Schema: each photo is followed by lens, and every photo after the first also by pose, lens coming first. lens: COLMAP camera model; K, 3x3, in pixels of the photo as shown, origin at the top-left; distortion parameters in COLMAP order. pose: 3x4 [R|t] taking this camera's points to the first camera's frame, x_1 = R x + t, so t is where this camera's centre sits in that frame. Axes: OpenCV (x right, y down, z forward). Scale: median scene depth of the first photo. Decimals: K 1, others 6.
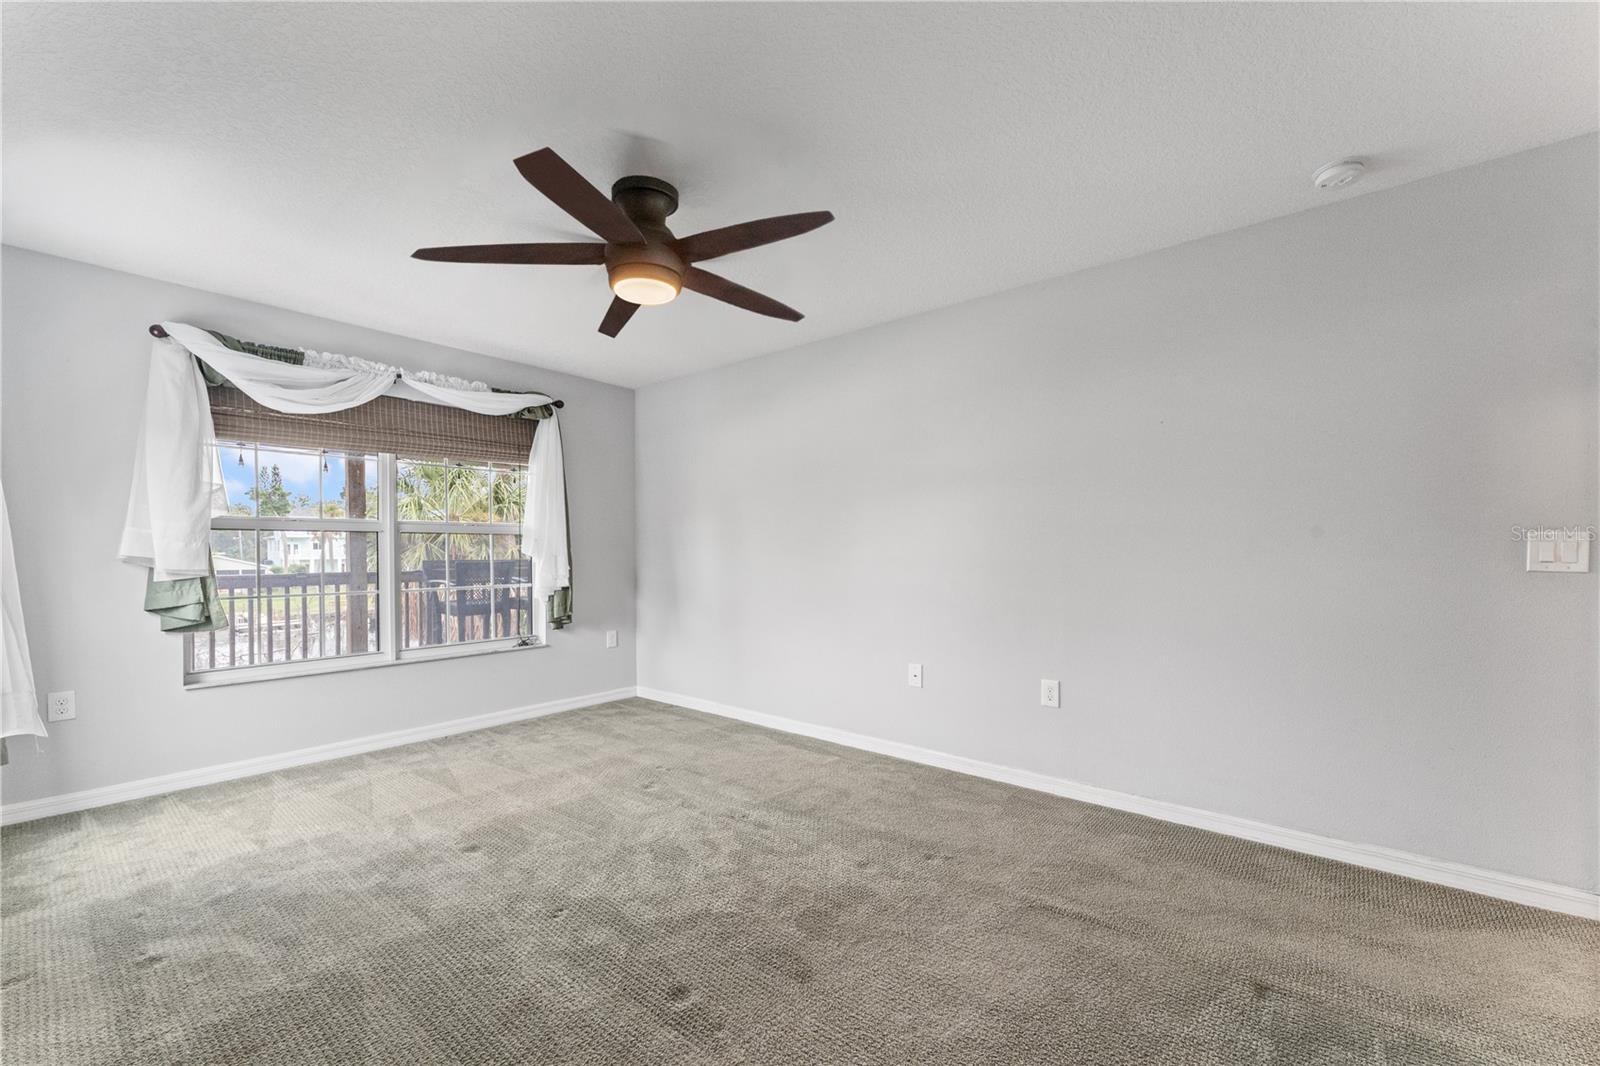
lens RADIAL K [[647.8, 0, 801.7], [0, 647.8, 557.0], [0, 0, 1]] dist [-0.000721, -0.000307]
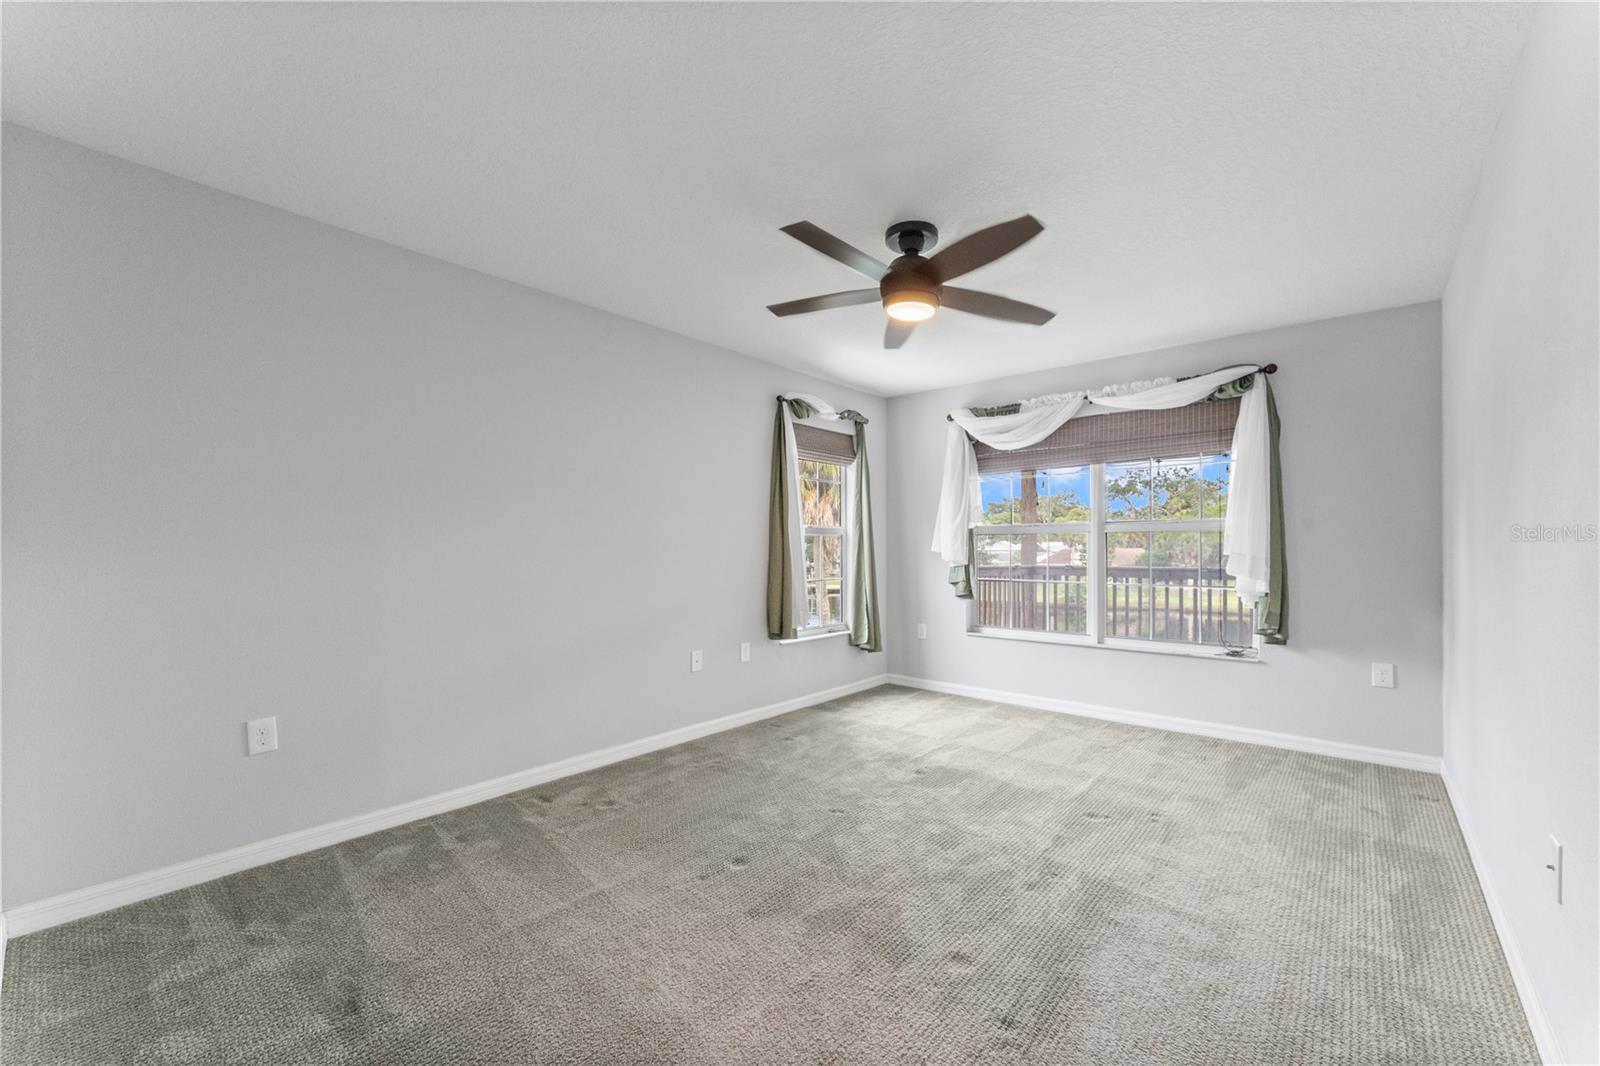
lens RADIAL K [[647.8, 0, 802.2], [0, 647.8, 545.7], [0, 0, 1]] dist [-0.000721, -0.000307]
pose [[-0.026706, -0.003574, -0.999637, 0.609562], [-0.007968, 0.999963, -0.003363, -0.007133], [0.999612, 0.007875, -0.026733, 0.578396]]
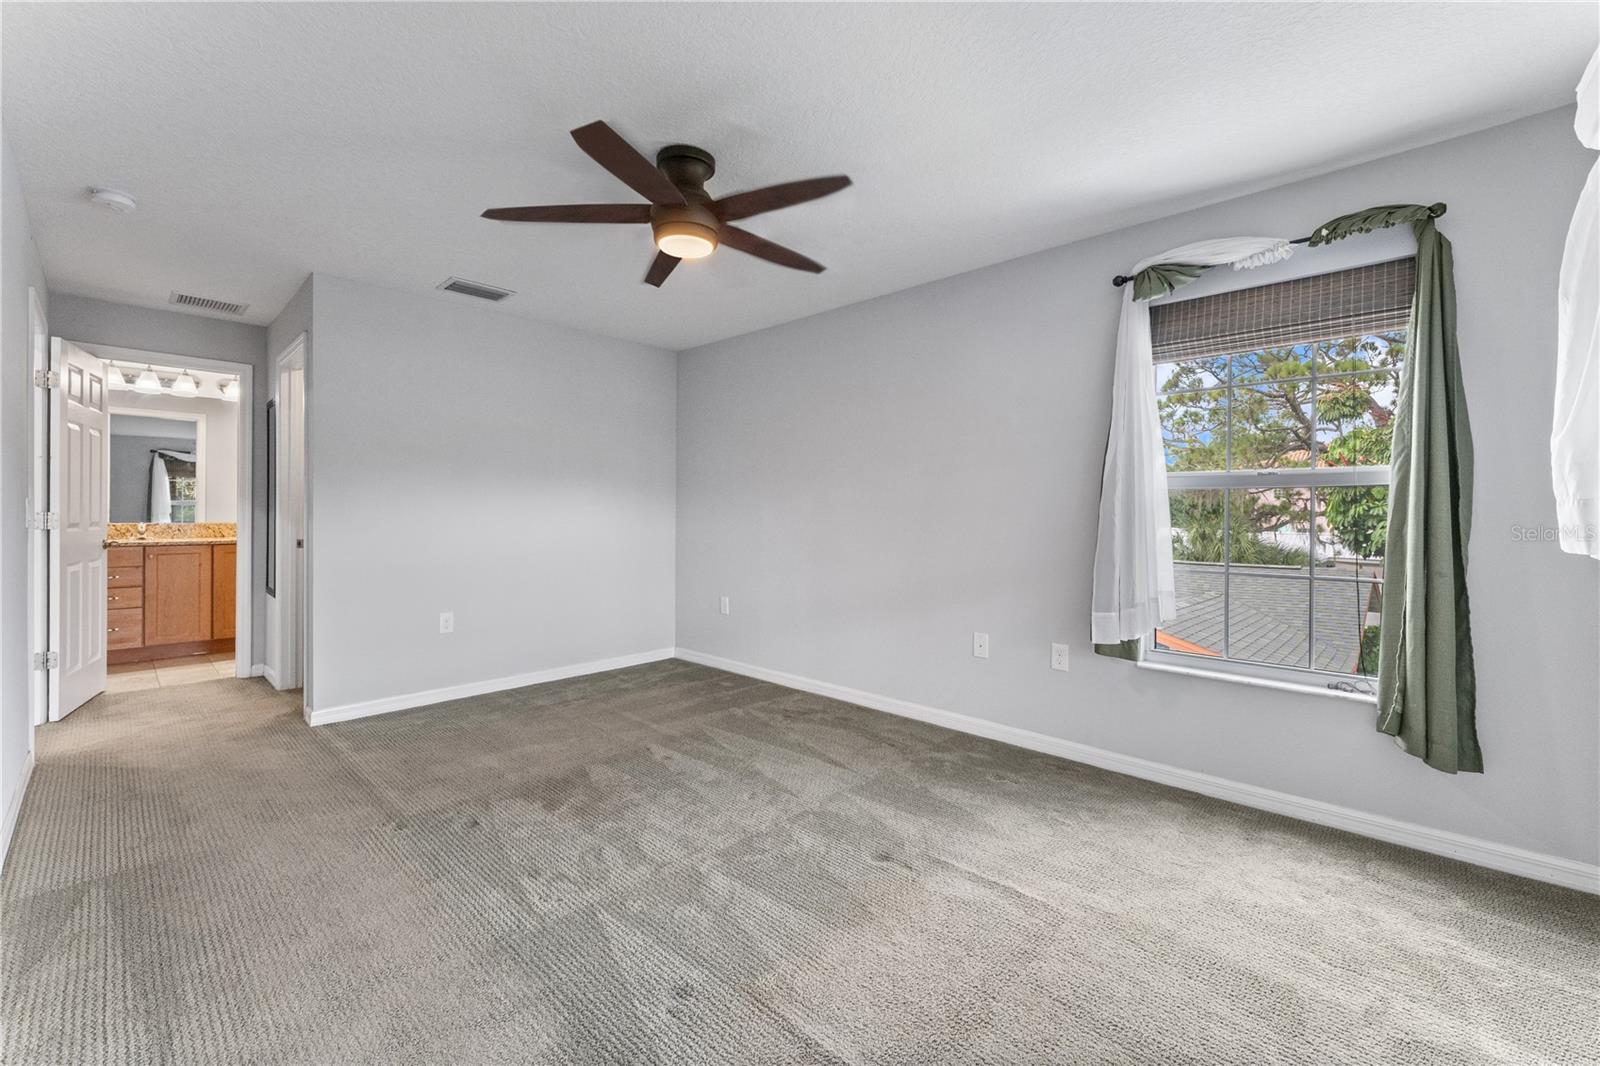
lens RADIAL K [[647.8, 0, 788.0], [0, 647.8, 508.9], [0, 0, 1]] dist [-0.000721, -0.000307]
pose [[-0.996546, -0.005004, 0.082888, -0.331625], [-0.005077, 0.999987, -0.000670, -0.008044], [-0.082884, -0.001088, -0.996559, 1.366405]]
